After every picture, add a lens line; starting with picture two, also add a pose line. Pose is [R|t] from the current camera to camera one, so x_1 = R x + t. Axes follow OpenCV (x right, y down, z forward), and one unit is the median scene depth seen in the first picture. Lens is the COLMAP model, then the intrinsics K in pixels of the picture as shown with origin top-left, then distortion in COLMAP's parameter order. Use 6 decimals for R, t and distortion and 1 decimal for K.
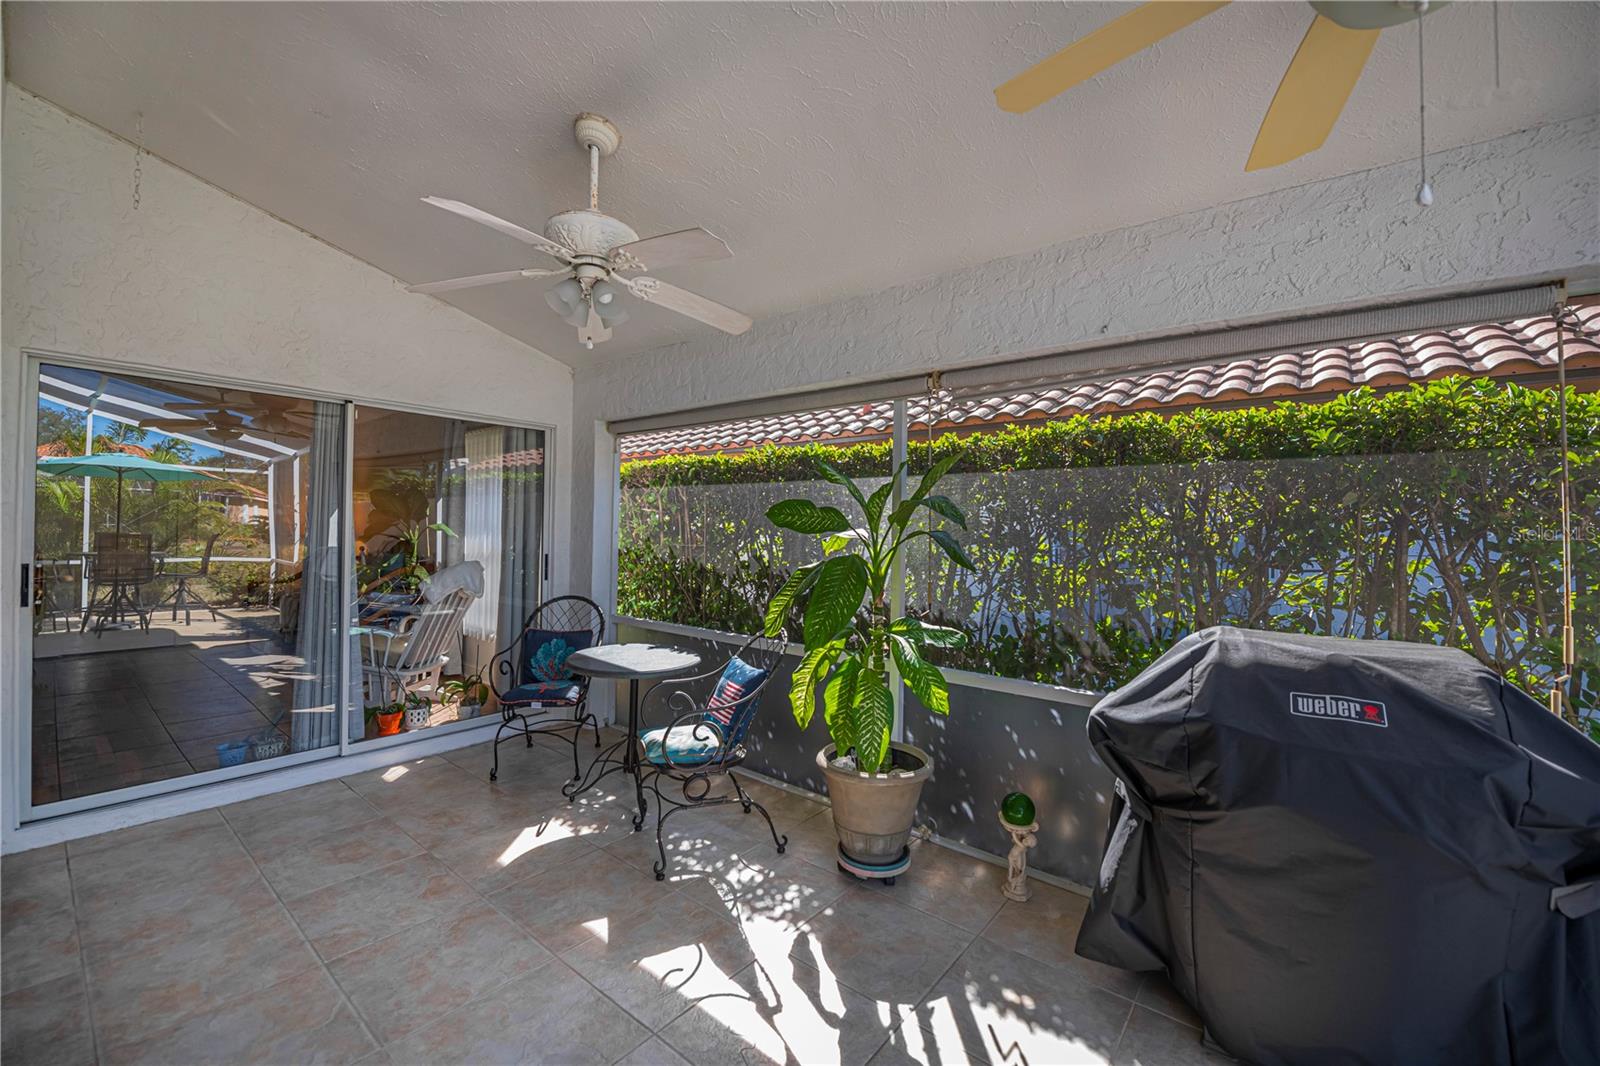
lens RADIAL K [[642.7, 0, 804.5], [0, 642.7, 522.7], [0, 0, 1]] dist [-0.002015, -0.002394]
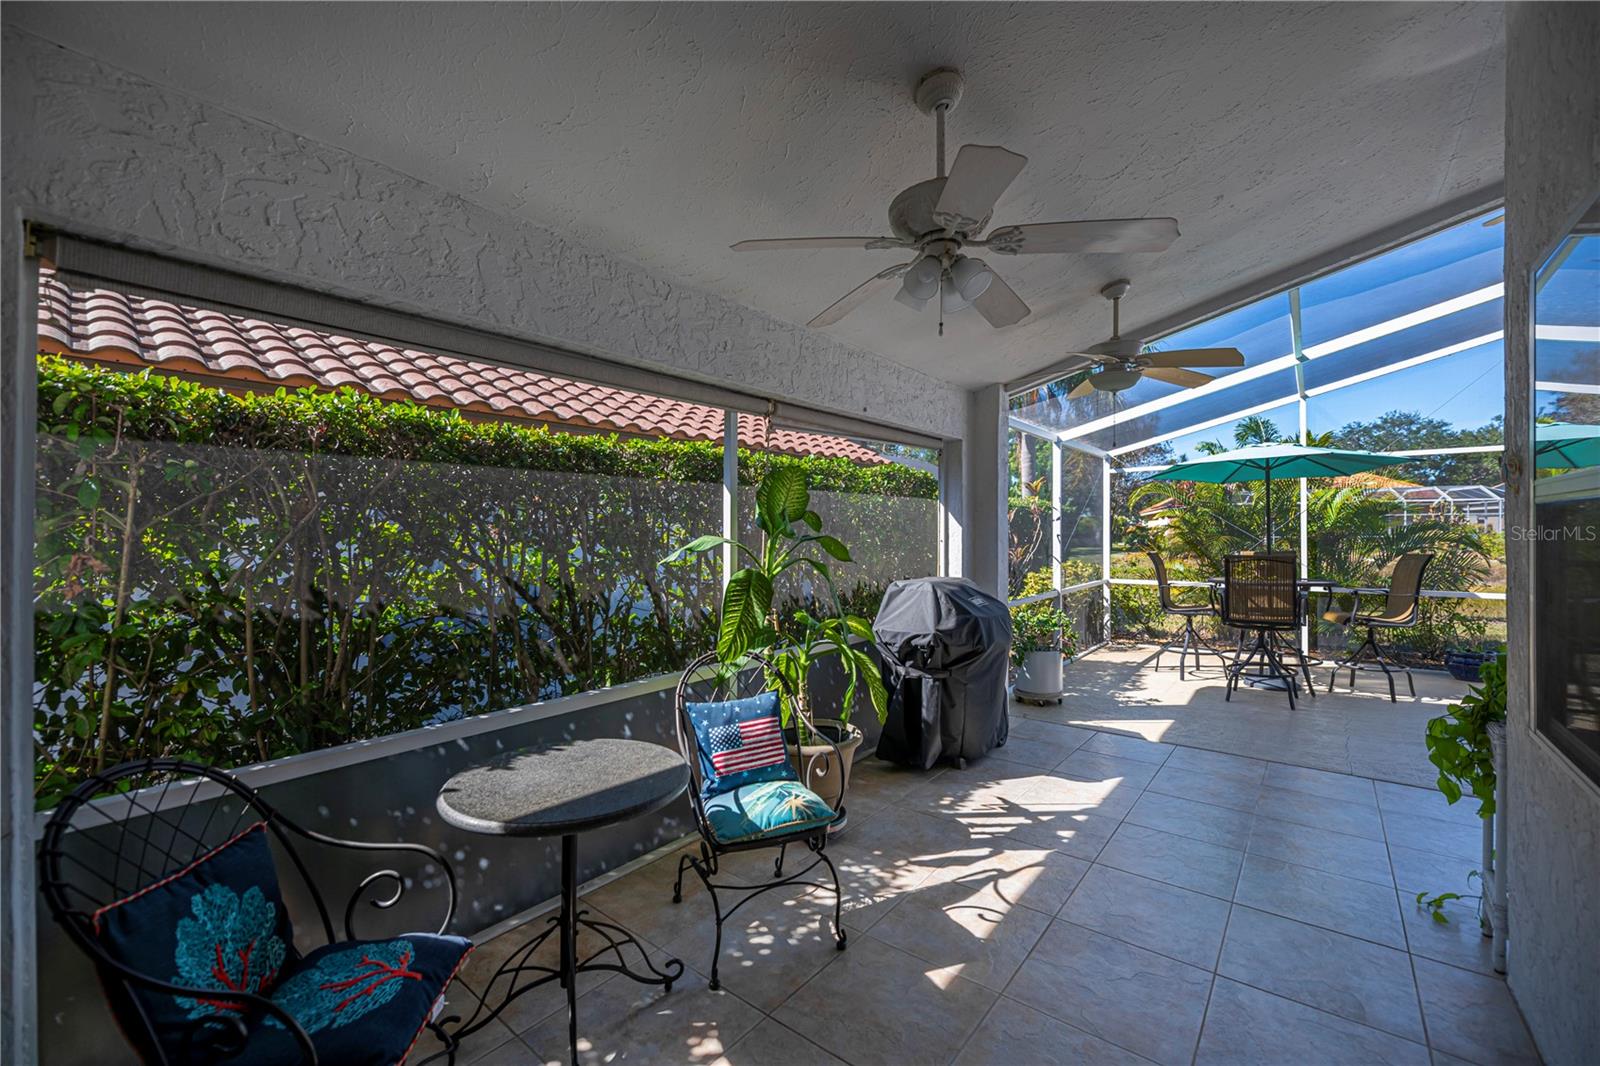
lens RADIAL K [[664.0, 0, 800.0], [0, 664.0, 533.0], [0, 0, 1]] dist [-0.000186, -0.000076]
pose [[-0.005124, -0.022225, 0.999740, -1.284533], [-0.009537, 0.999709, 0.022175, -0.026550], [-0.999941, -0.009421, -0.005334, 1.237199]]
